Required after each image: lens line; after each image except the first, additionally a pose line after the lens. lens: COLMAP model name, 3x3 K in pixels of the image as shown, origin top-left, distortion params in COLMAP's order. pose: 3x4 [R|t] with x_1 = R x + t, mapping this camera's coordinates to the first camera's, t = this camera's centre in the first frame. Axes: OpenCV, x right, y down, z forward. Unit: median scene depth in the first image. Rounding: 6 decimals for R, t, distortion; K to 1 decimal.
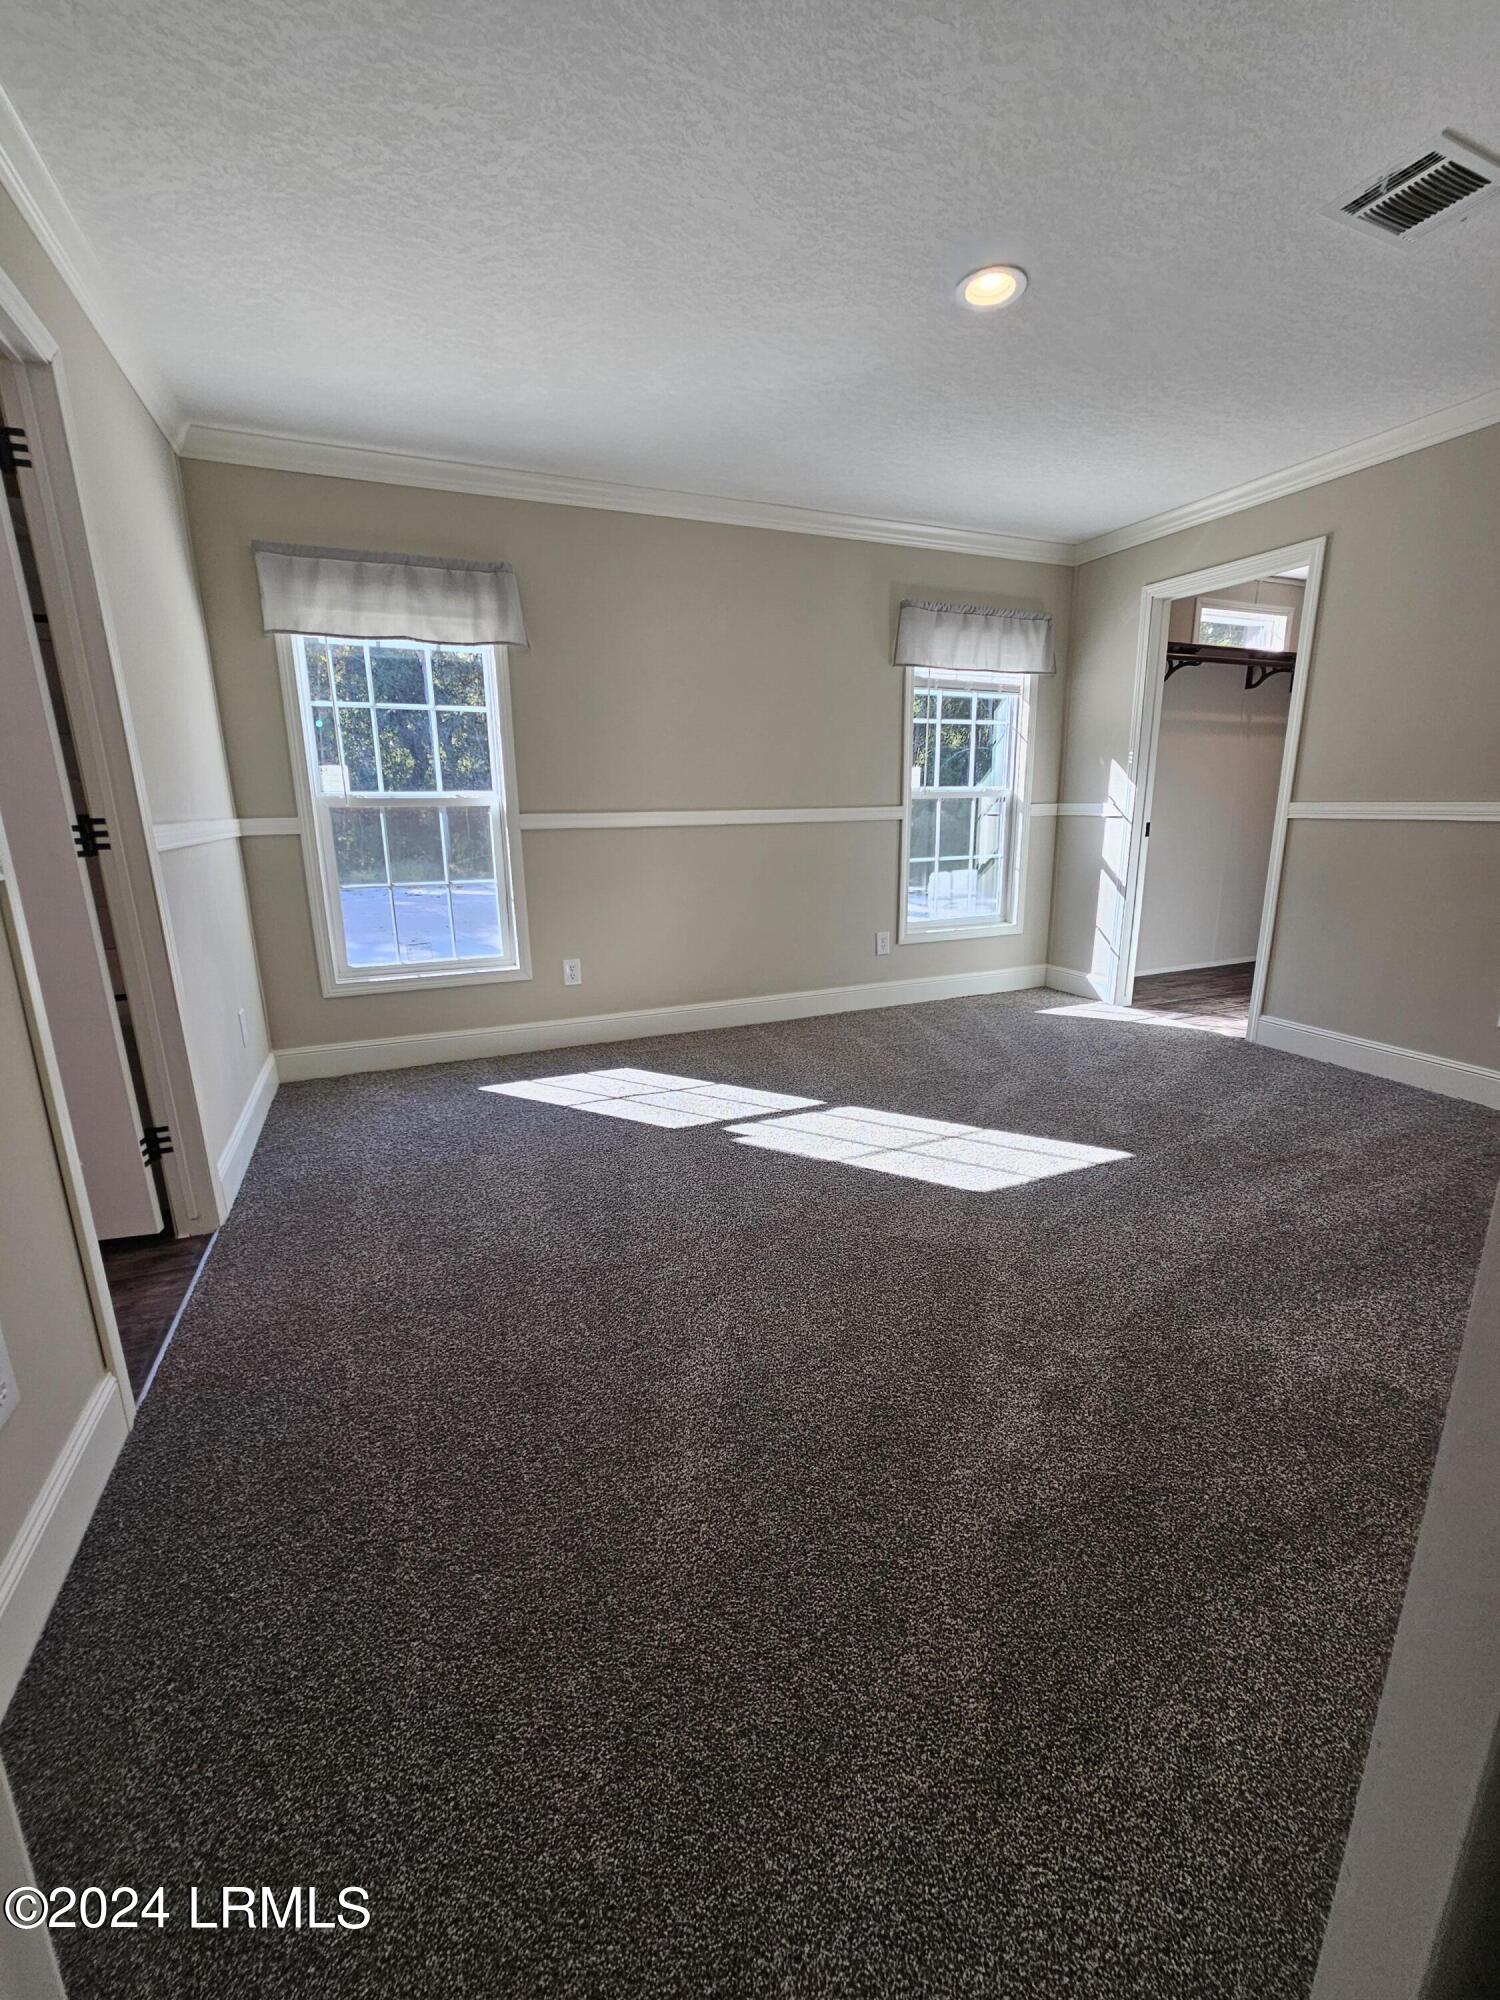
lens RADIAL K [[812.8, 0, 750.6], [0, 812.8, 996.4], [0, 0, 1]] dist [0.001788, -0.000176]
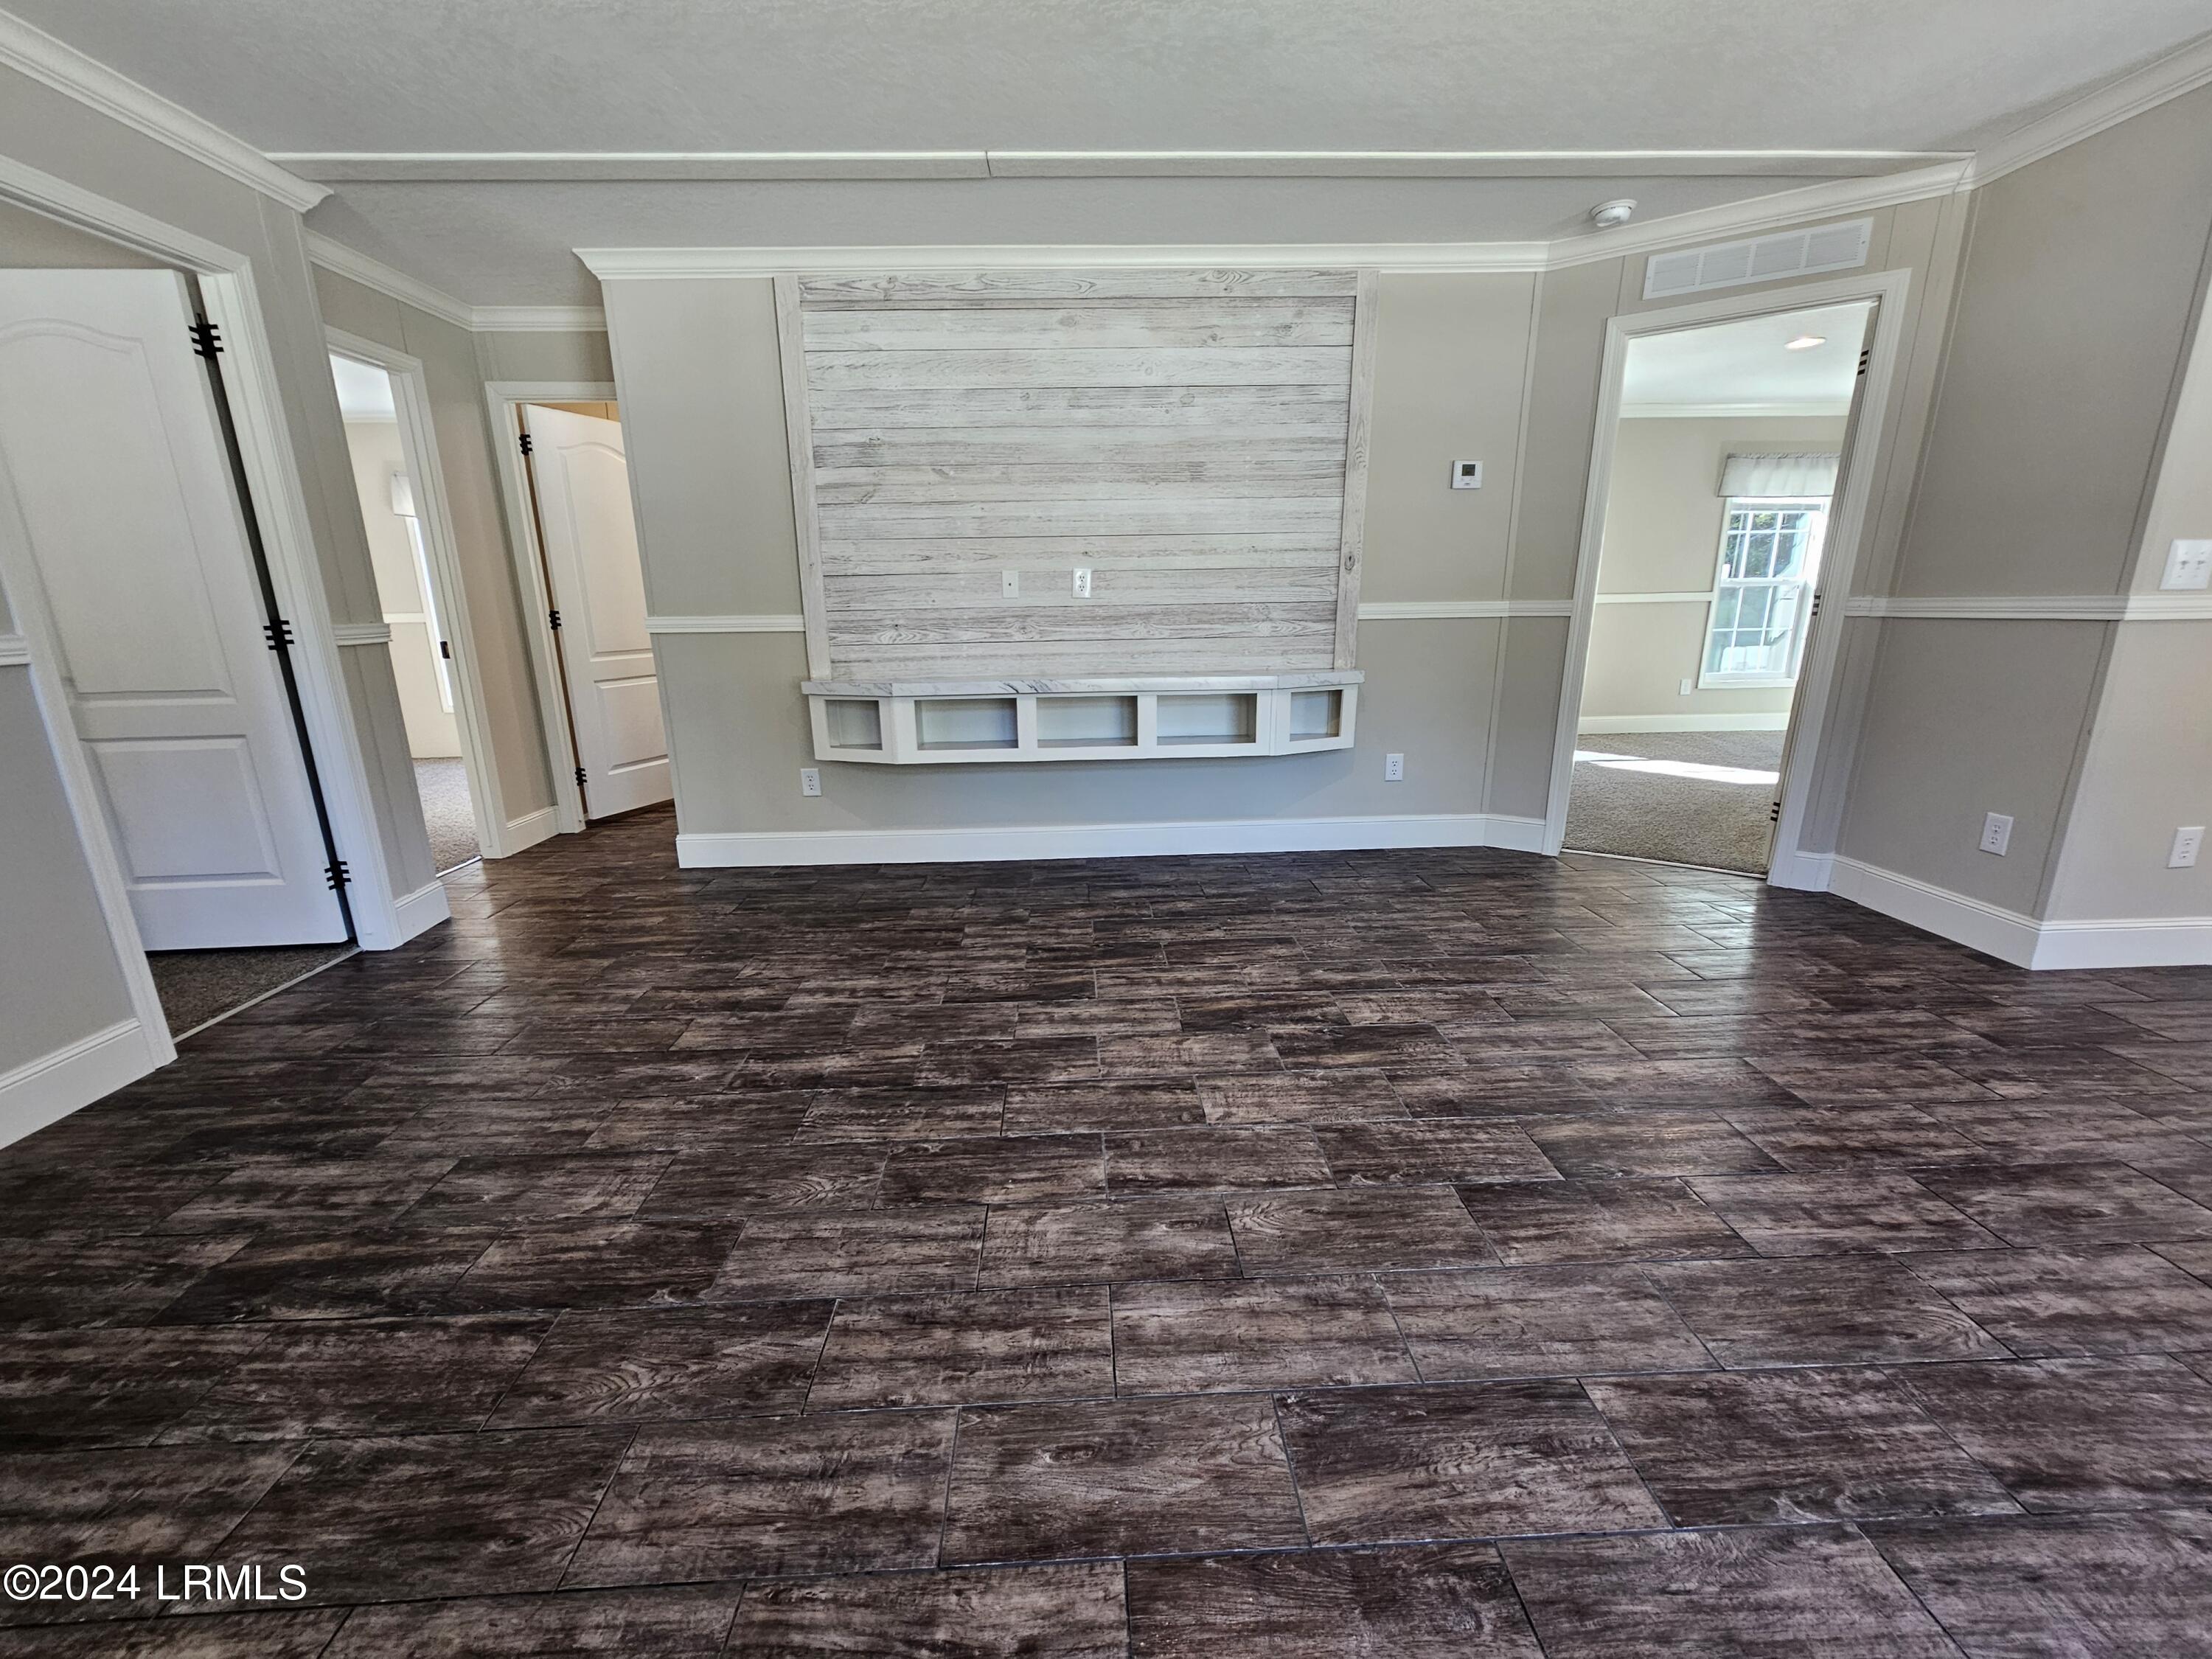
lens RADIAL K [[899.0, 0, 1107.9], [0, 899.0, 837.9], [0, 0, 1]] dist [0.001788, -0.000176]
pose [[0.933252, 0.094404, -0.346596, -0.193906], [-0.083319, 0.995424, 0.046781, 0.190516], [0.349427, -0.014780, 0.936847, -0.778070]]
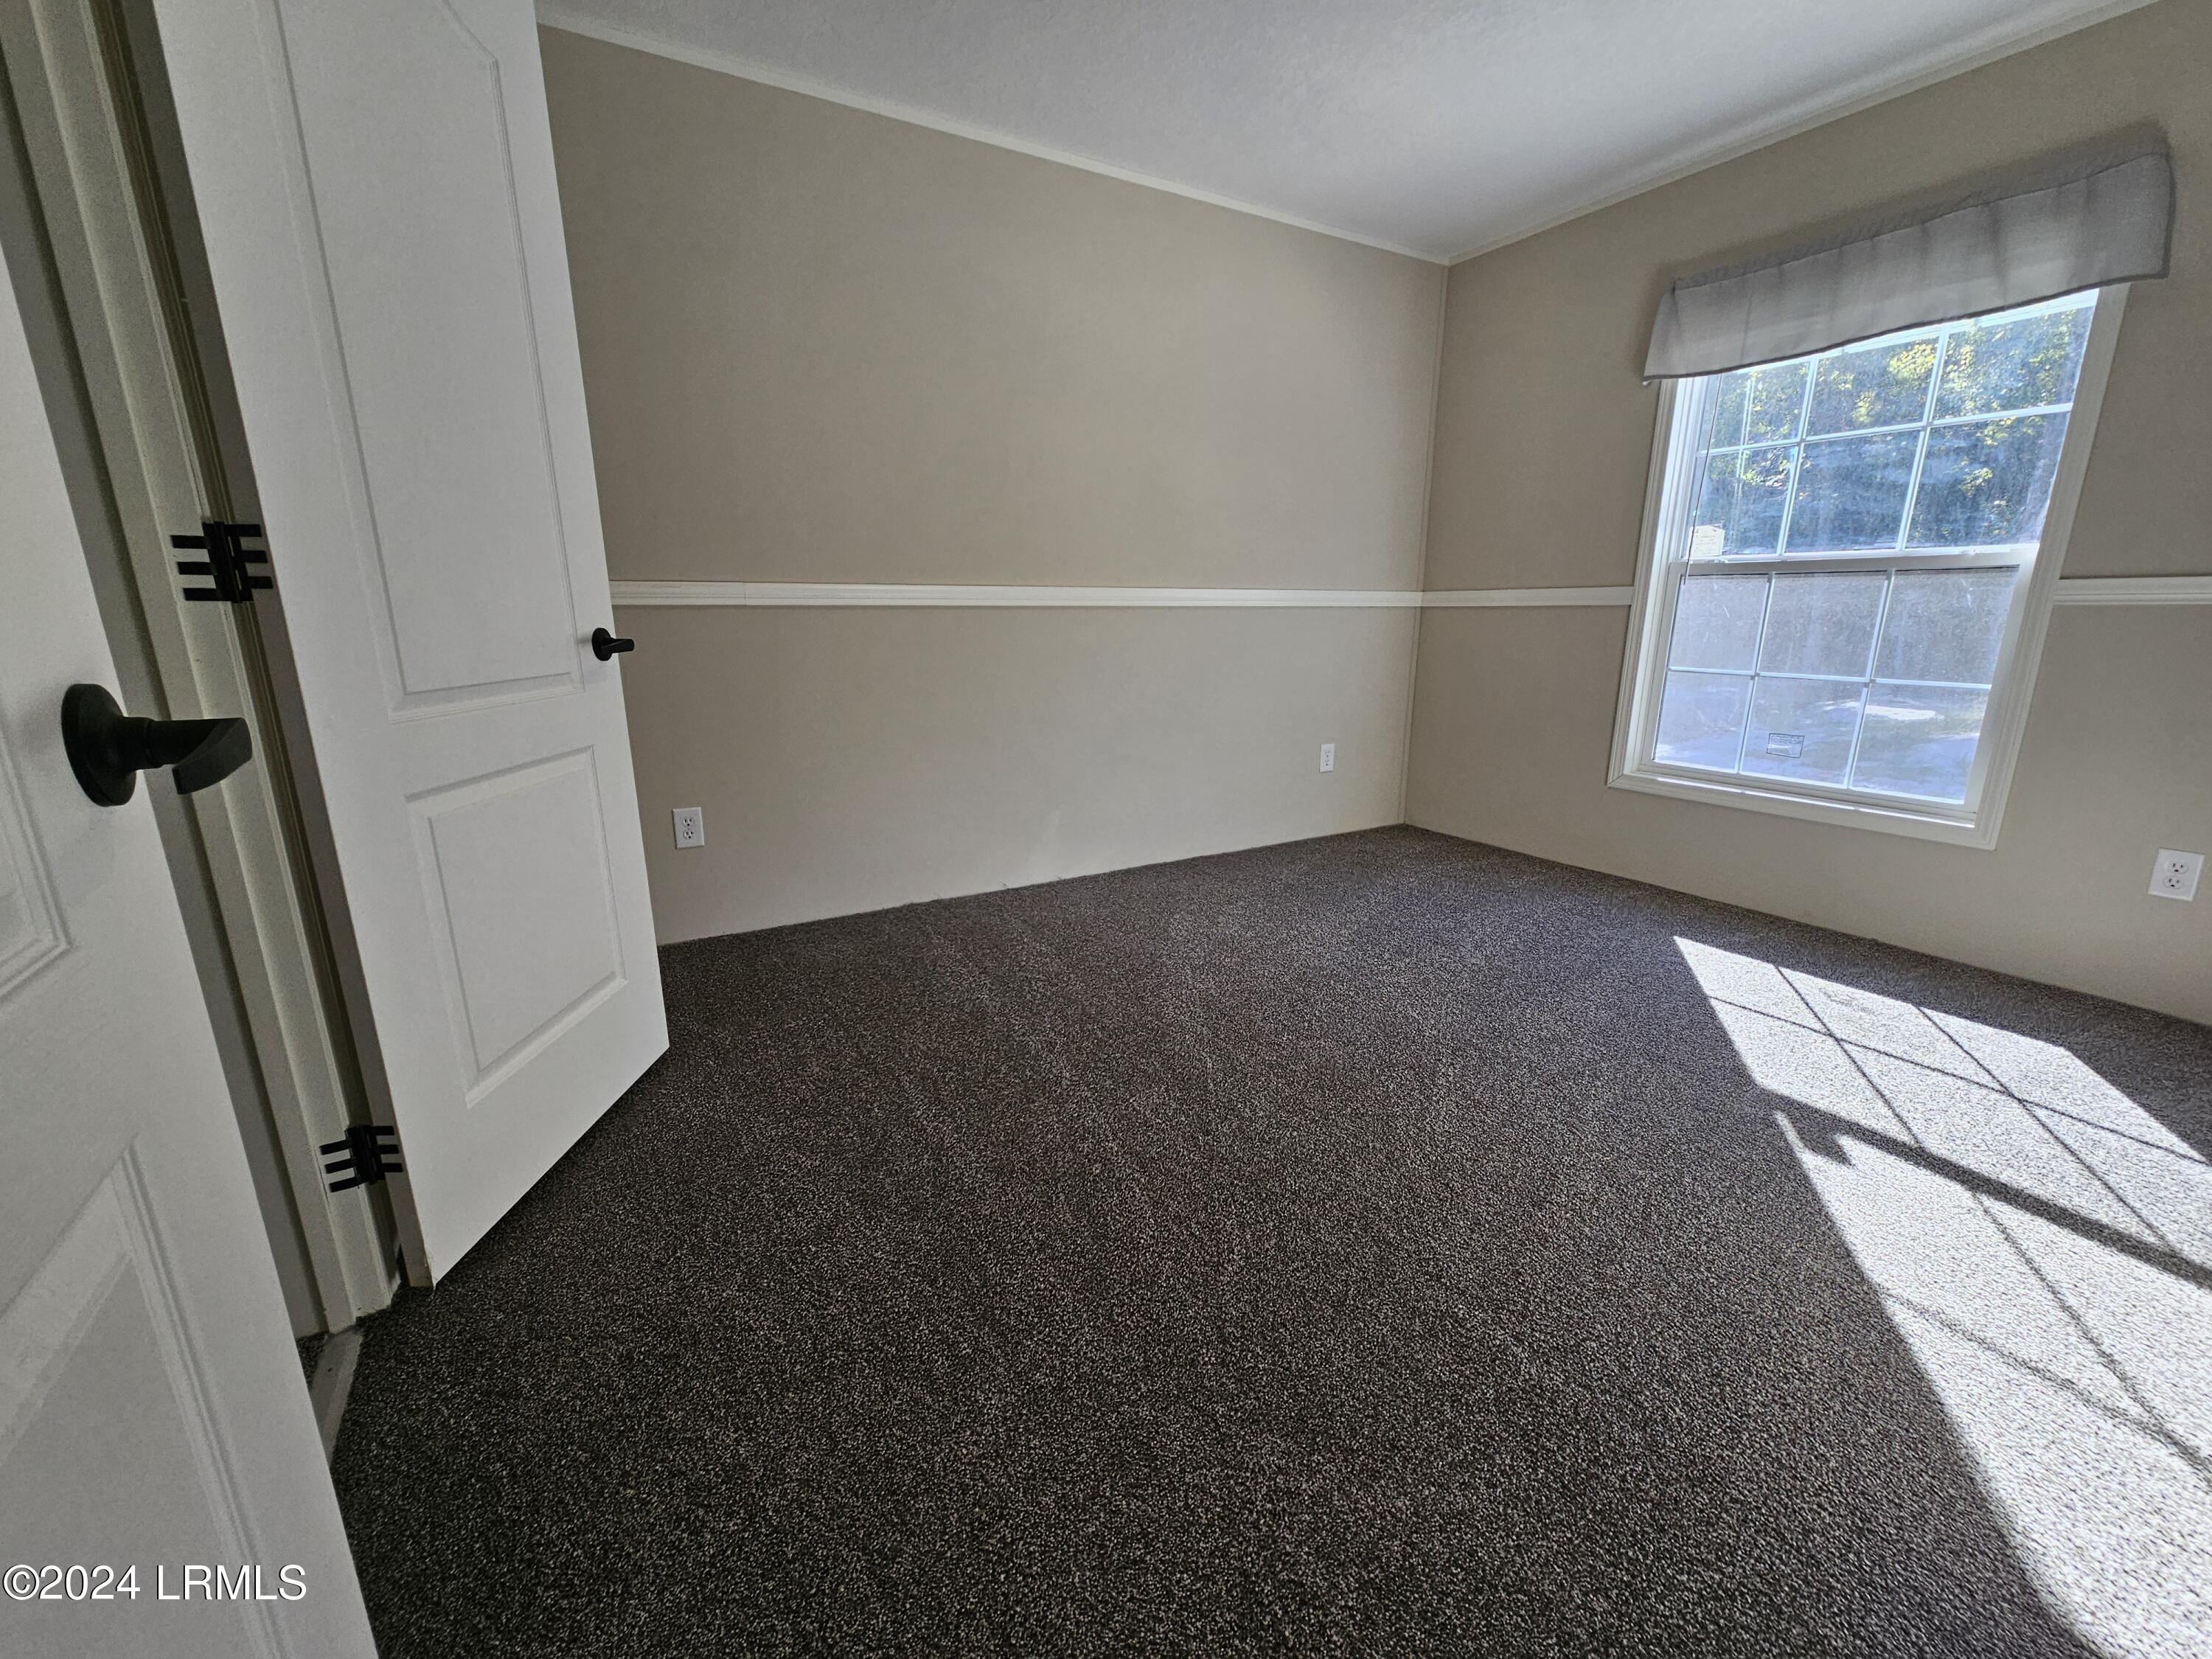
lens RADIAL K [[899.0, 0, 1104.6], [0, 899.0, 823.2], [0, 0, 1]] dist [0.001788, -0.000176]
pose [[0.122706, 0.263736, -0.956758, 0.649848], [-0.216436, 0.947951, 0.233550, -0.121681], [0.968555, 0.178419, 0.173401, 0.484911]]
